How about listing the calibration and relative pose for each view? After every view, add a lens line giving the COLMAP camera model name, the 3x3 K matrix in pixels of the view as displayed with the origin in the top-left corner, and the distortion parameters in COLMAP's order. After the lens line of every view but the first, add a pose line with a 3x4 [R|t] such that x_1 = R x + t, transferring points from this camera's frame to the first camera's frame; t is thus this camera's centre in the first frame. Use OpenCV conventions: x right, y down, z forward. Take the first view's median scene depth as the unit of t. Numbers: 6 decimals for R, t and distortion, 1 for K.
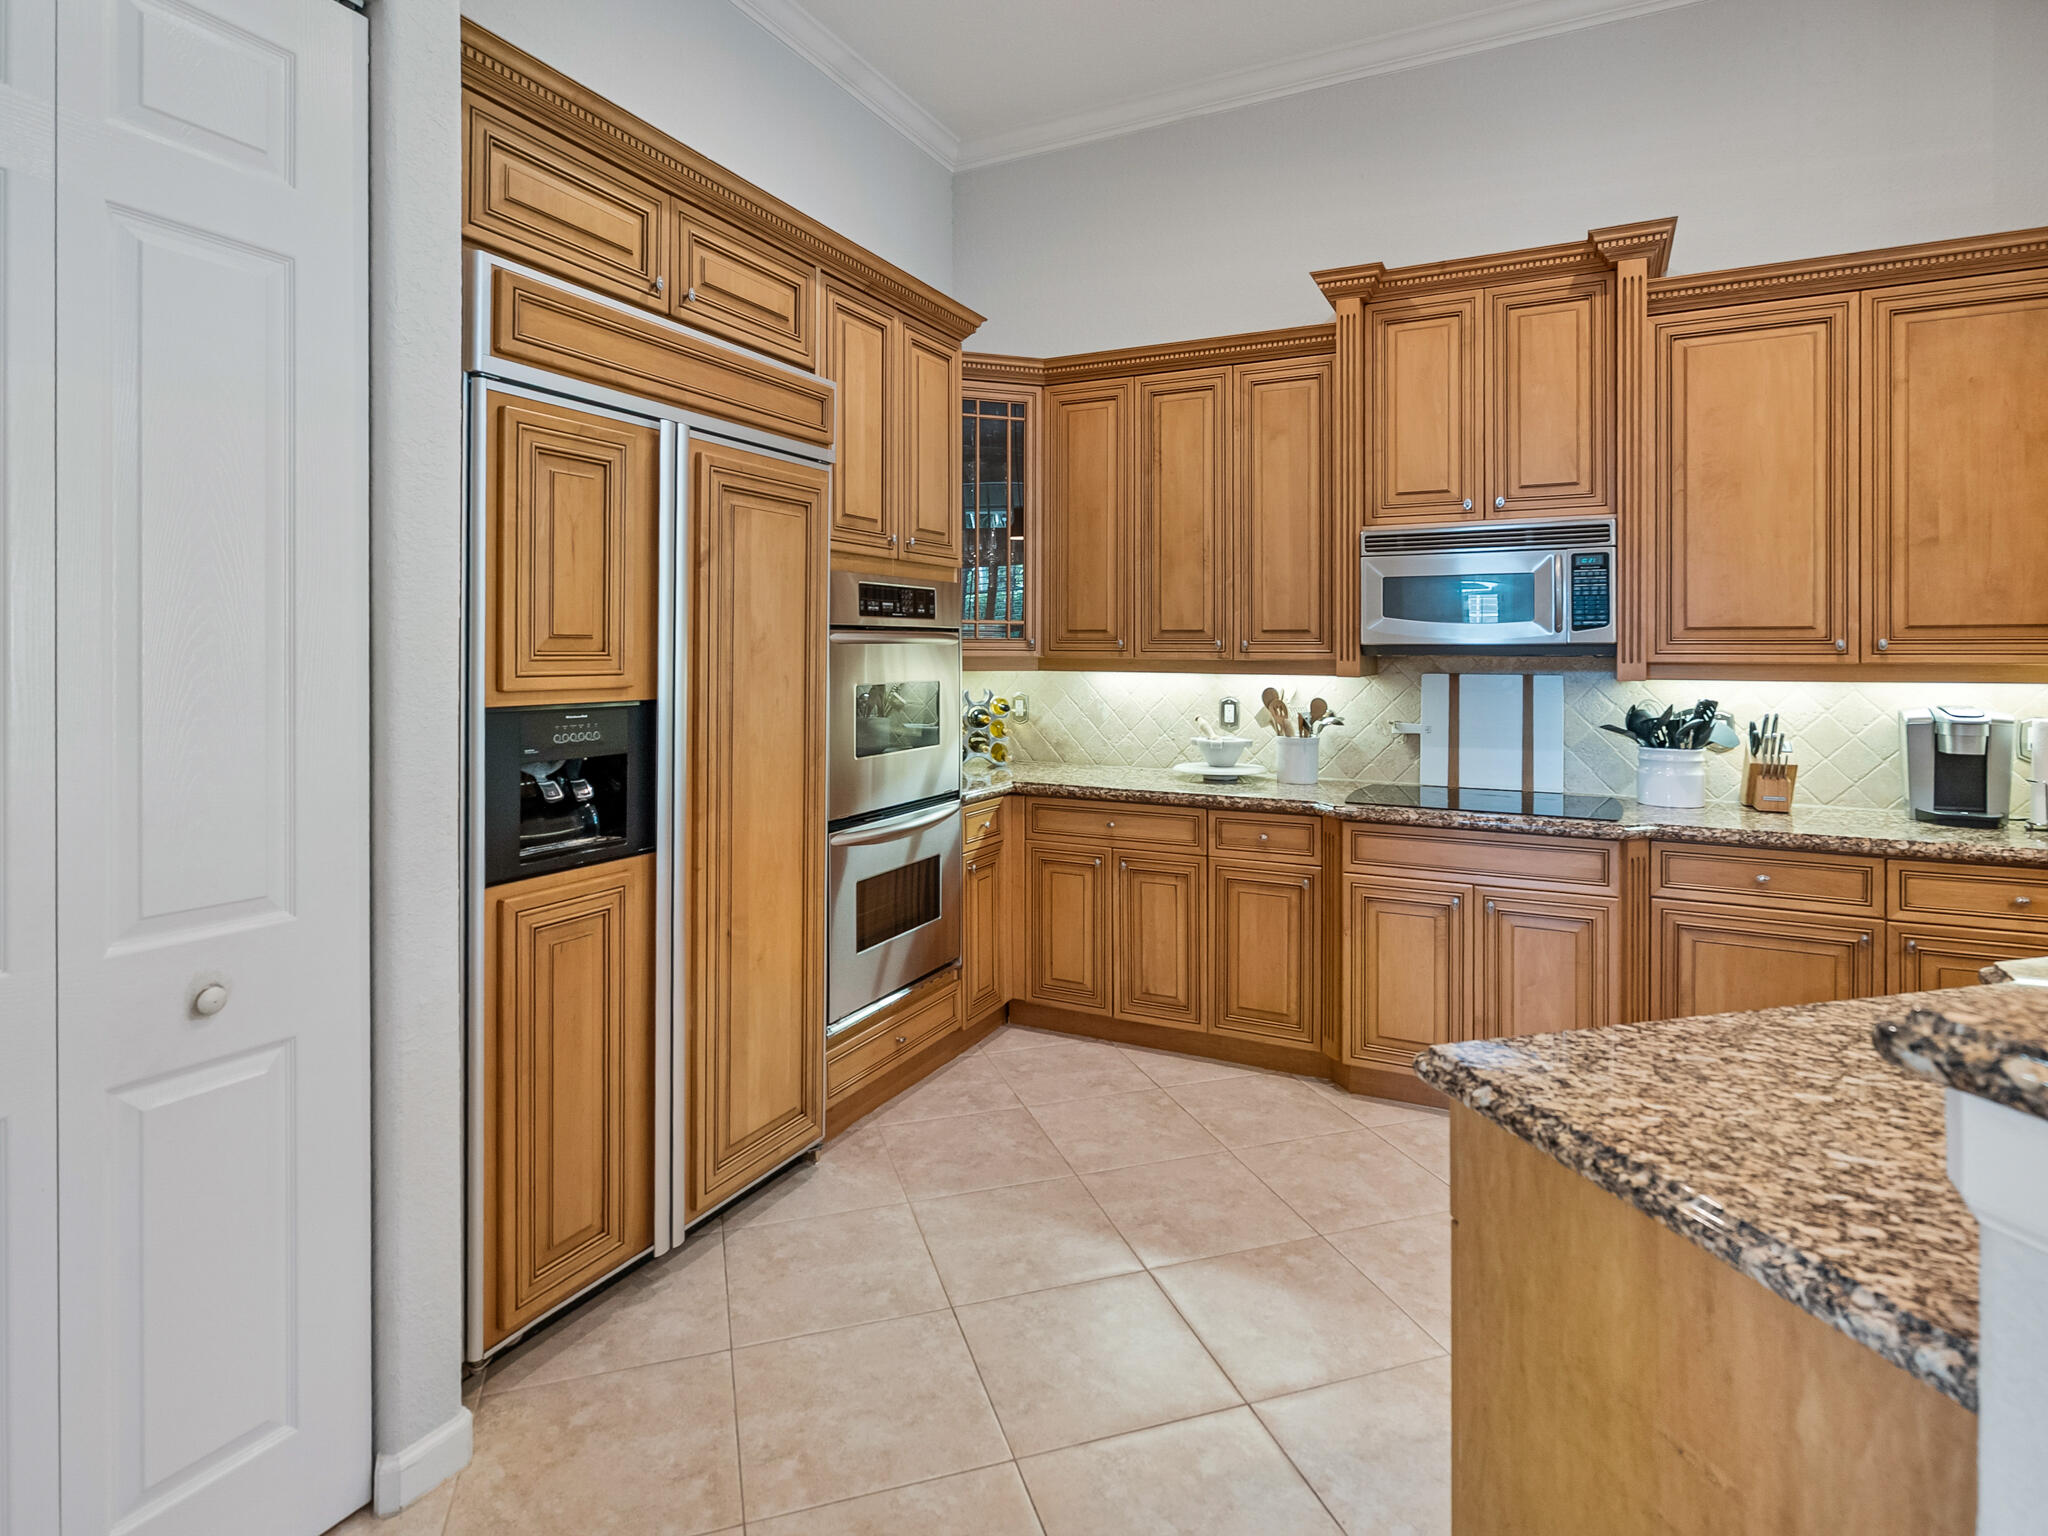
lens RADIAL K [[1091.6, 0, 1015.8], [0, 1091.6, 645.7], [0, 0, 1]] dist [-0.007880, 0.001829]
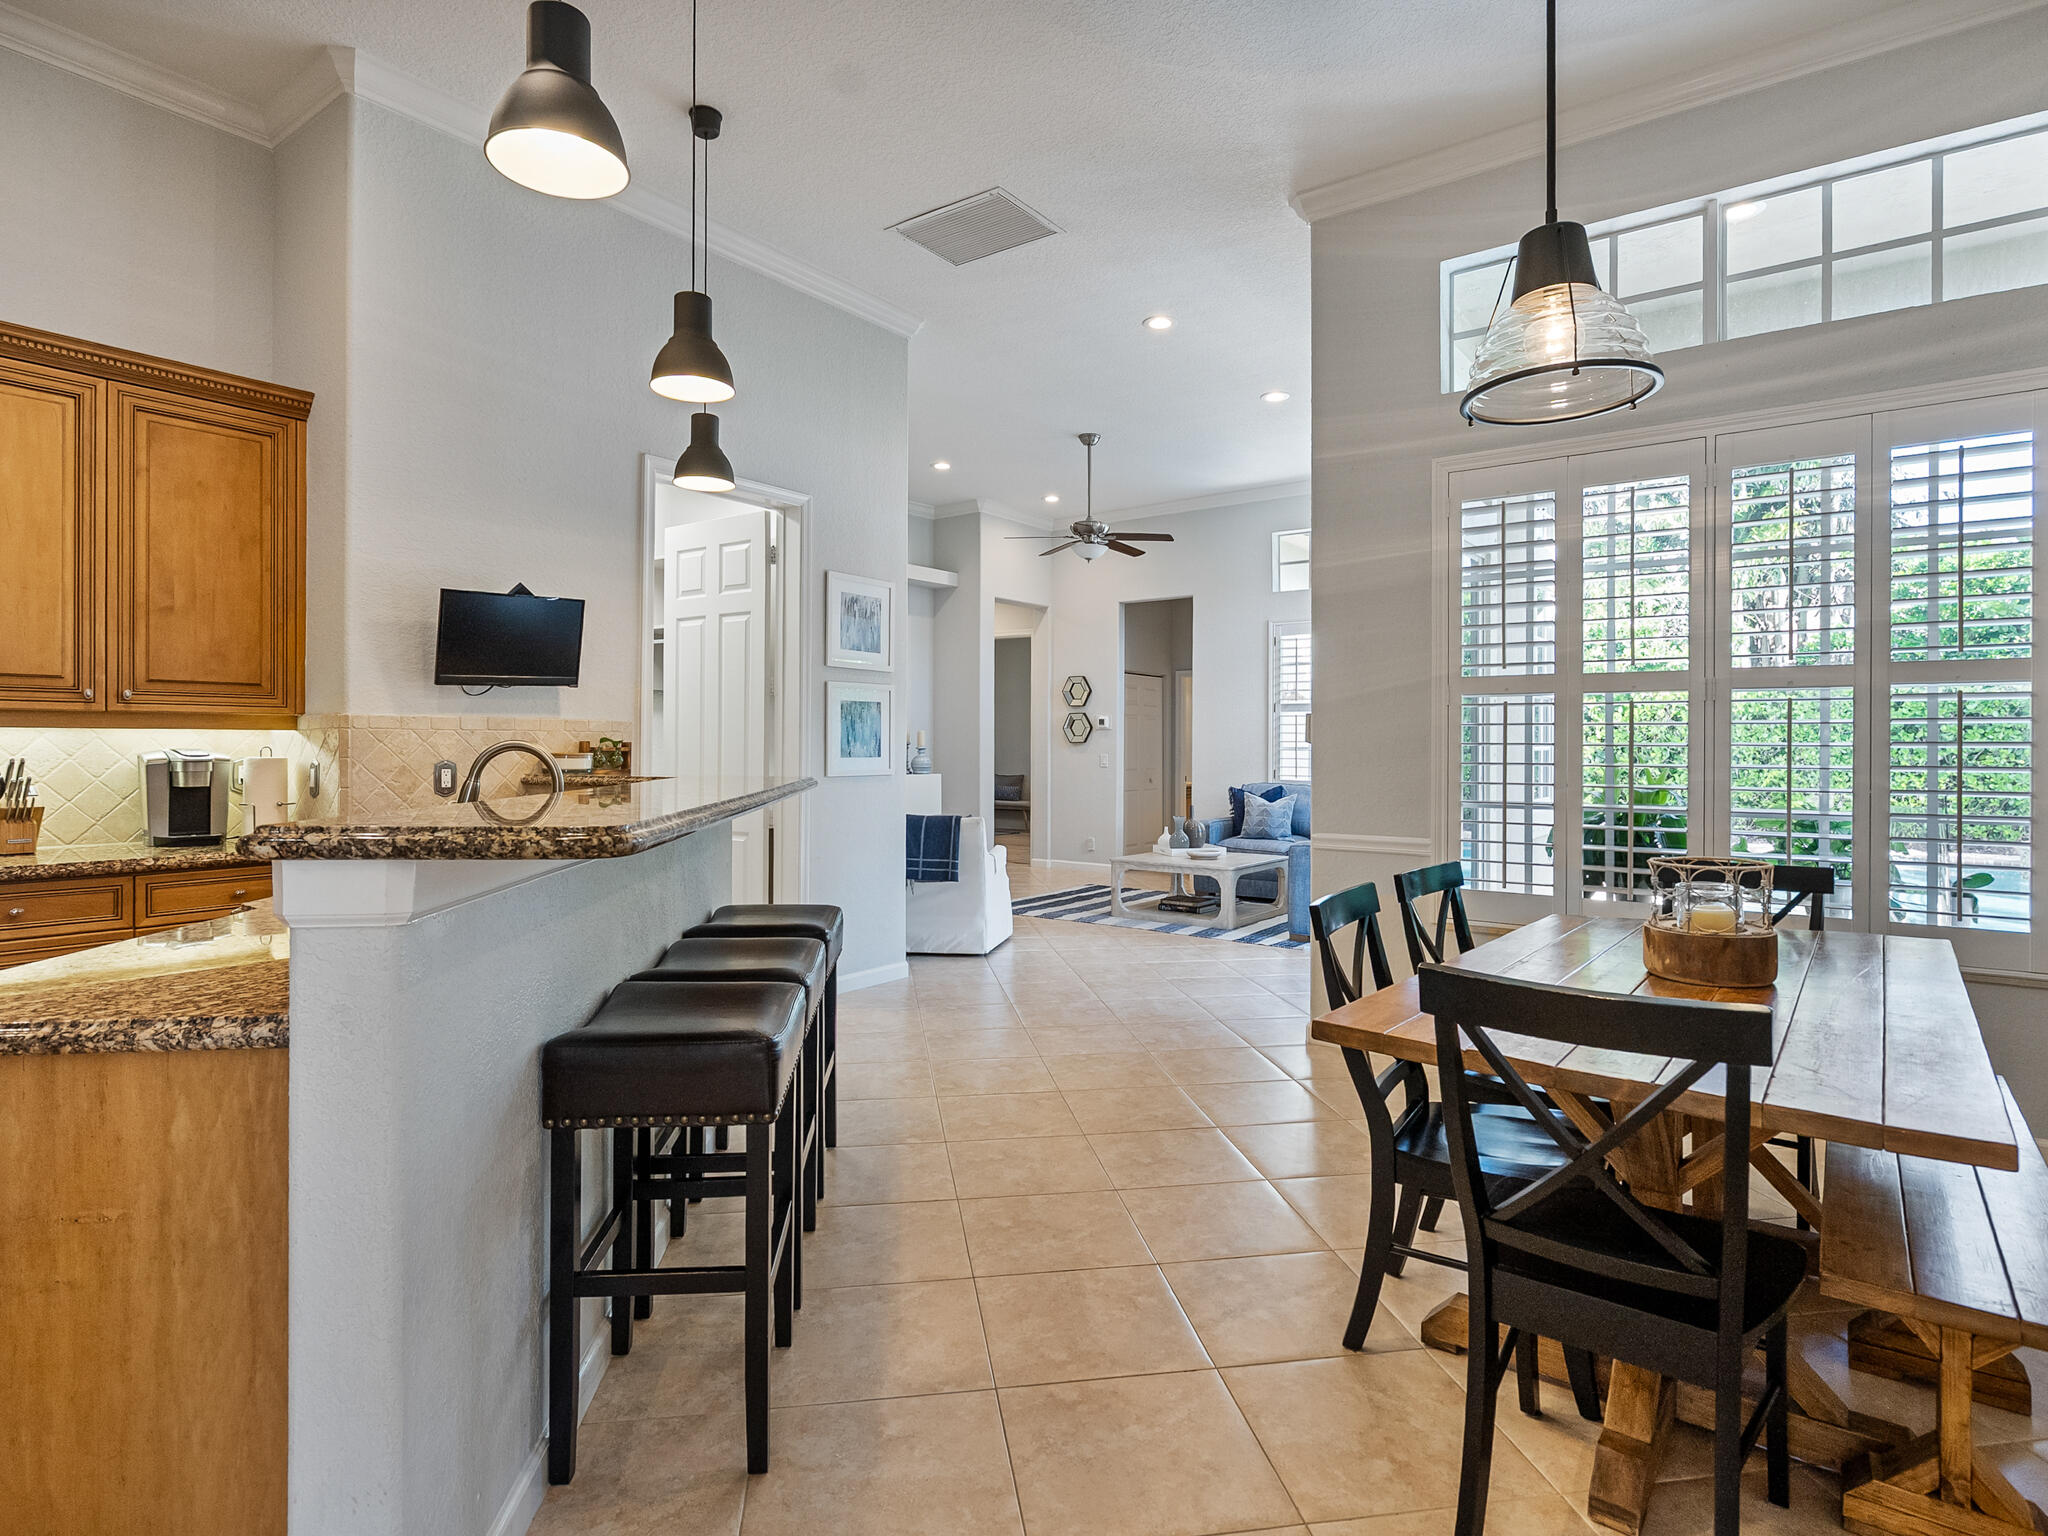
lens RADIAL K [[1090.3, 0, 1023.5], [0, 1090.3, 761.9], [0, 0, 1]] dist [0.000975, 0.000484]
pose [[0.175660, -0.016391, 0.984314, -0.178085], [-0.011061, 0.999765, 0.018623, 0.038830], [-0.984389, -0.014159, 0.175438, -0.141515]]
